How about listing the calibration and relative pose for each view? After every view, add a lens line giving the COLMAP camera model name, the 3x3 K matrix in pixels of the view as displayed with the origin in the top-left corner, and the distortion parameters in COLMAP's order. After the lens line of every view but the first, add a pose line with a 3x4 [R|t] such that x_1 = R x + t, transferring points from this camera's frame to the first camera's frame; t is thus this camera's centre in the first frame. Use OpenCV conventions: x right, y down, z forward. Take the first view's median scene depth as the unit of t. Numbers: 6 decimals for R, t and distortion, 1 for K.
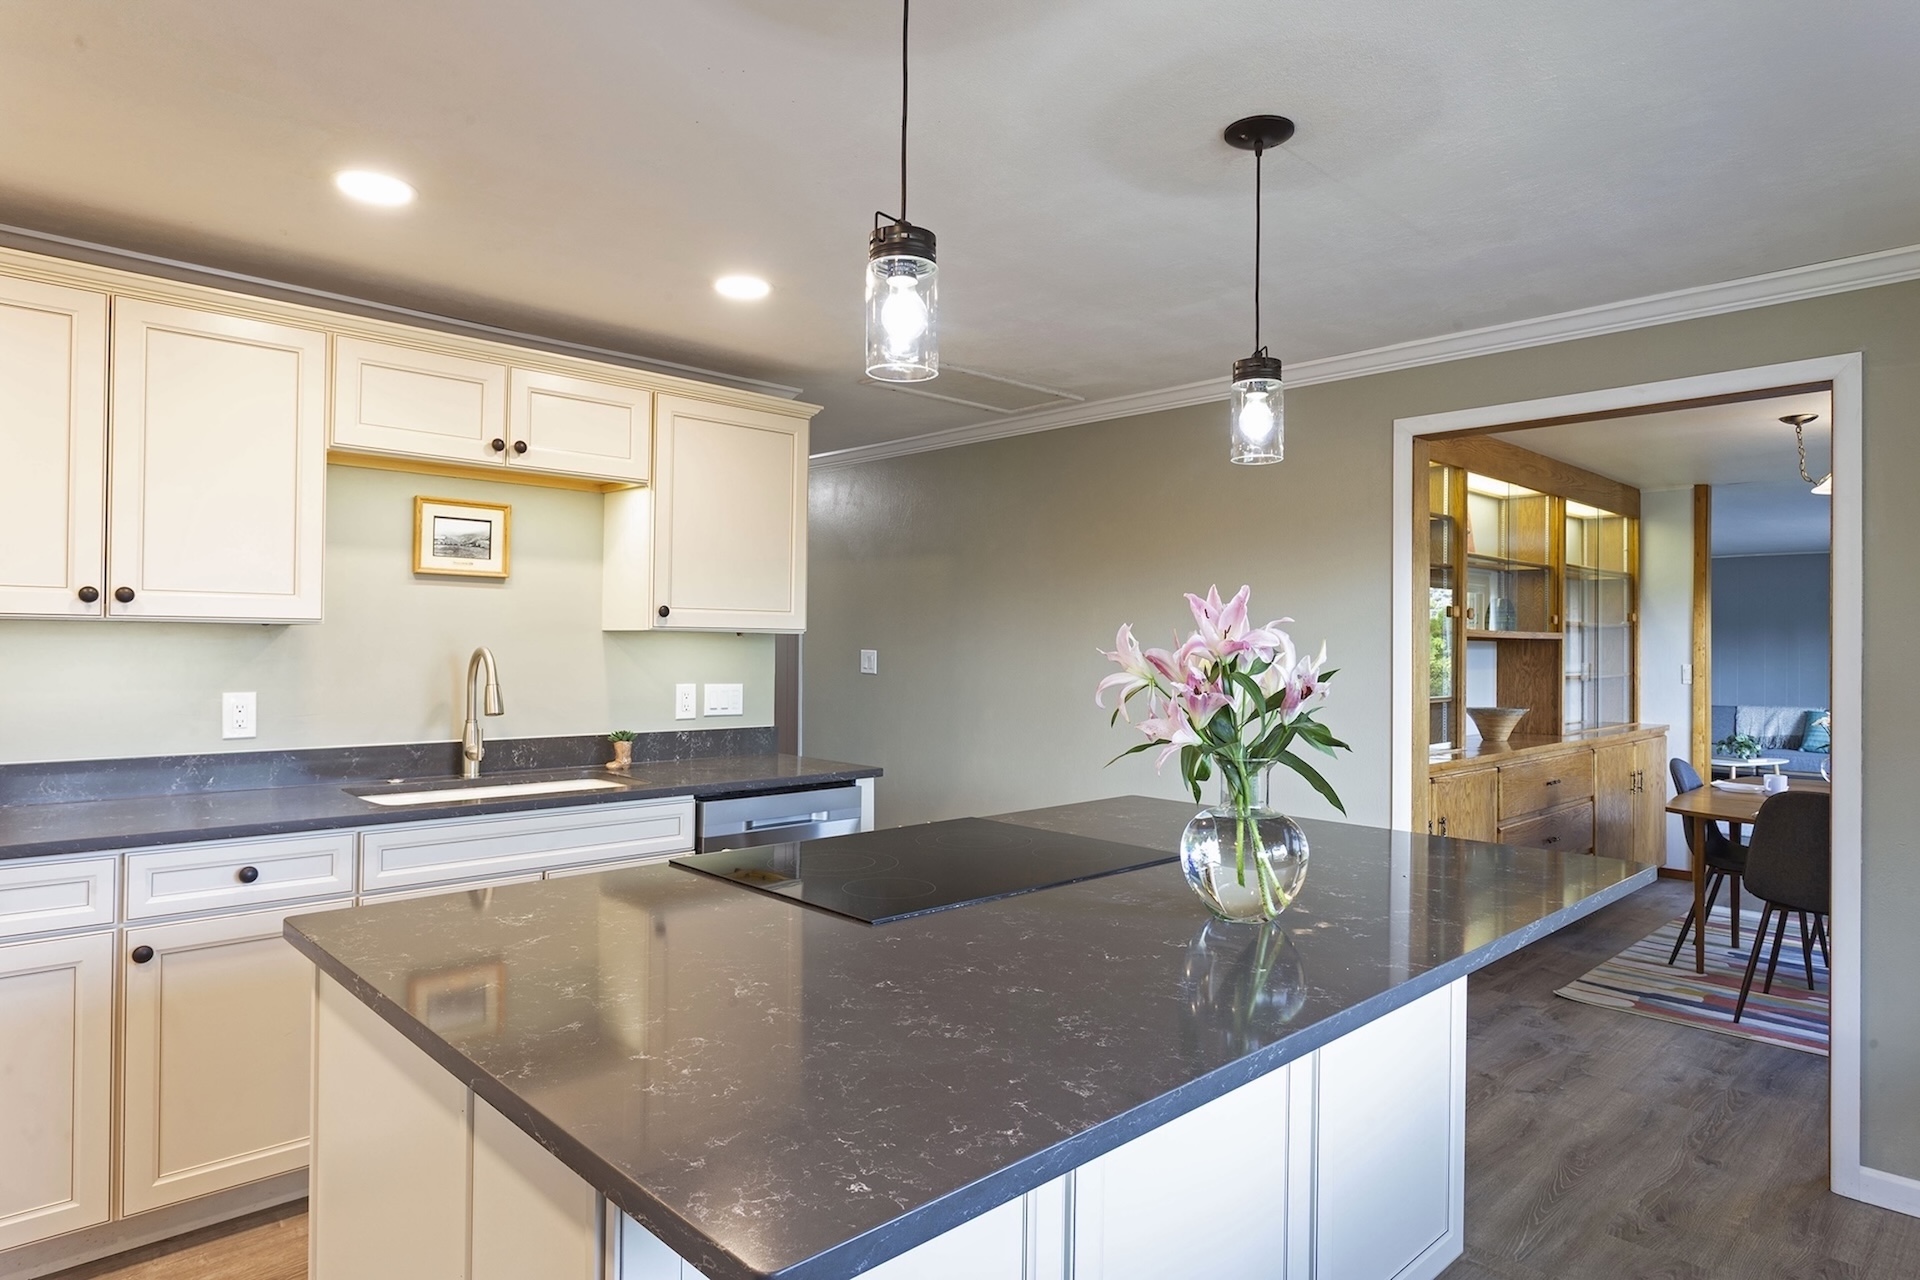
lens RADIAL K [[1122.3, 0, 960.2], [0, 1122.3, 626.4], [0, 0, 1]] dist [0.008695, 0.001254]
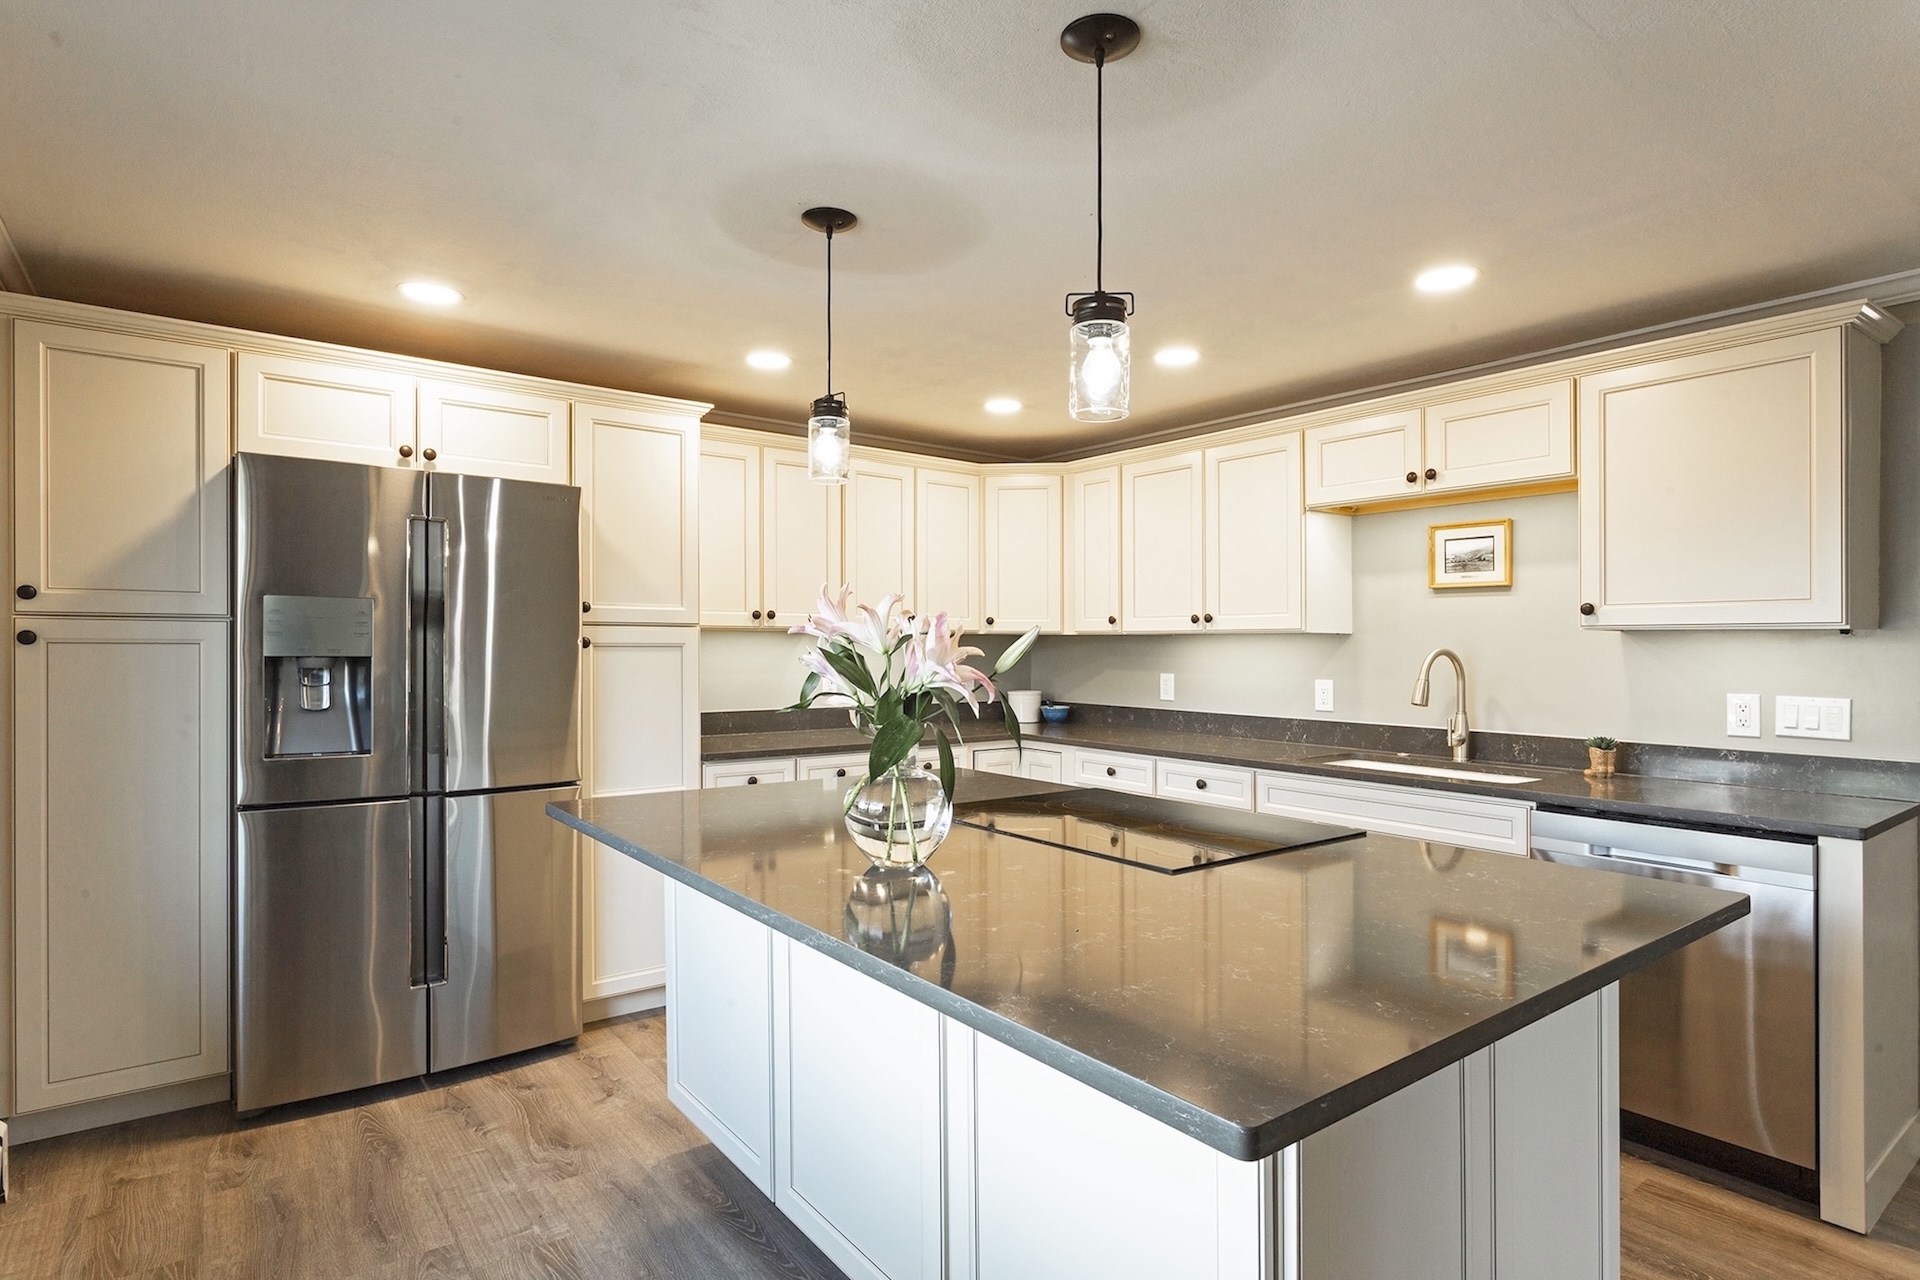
lens RADIAL K [[1006.3, 0, 961.1], [0, 1006.3, 650.1], [0, 0, 1]] dist [-0.004025, -0.000653]
pose [[-0.105174, -0.004906, -0.994442, 0.643496], [0.011843, 0.999911, -0.006185, 0.019838], [0.994383, -0.012427, -0.105106, 0.591351]]
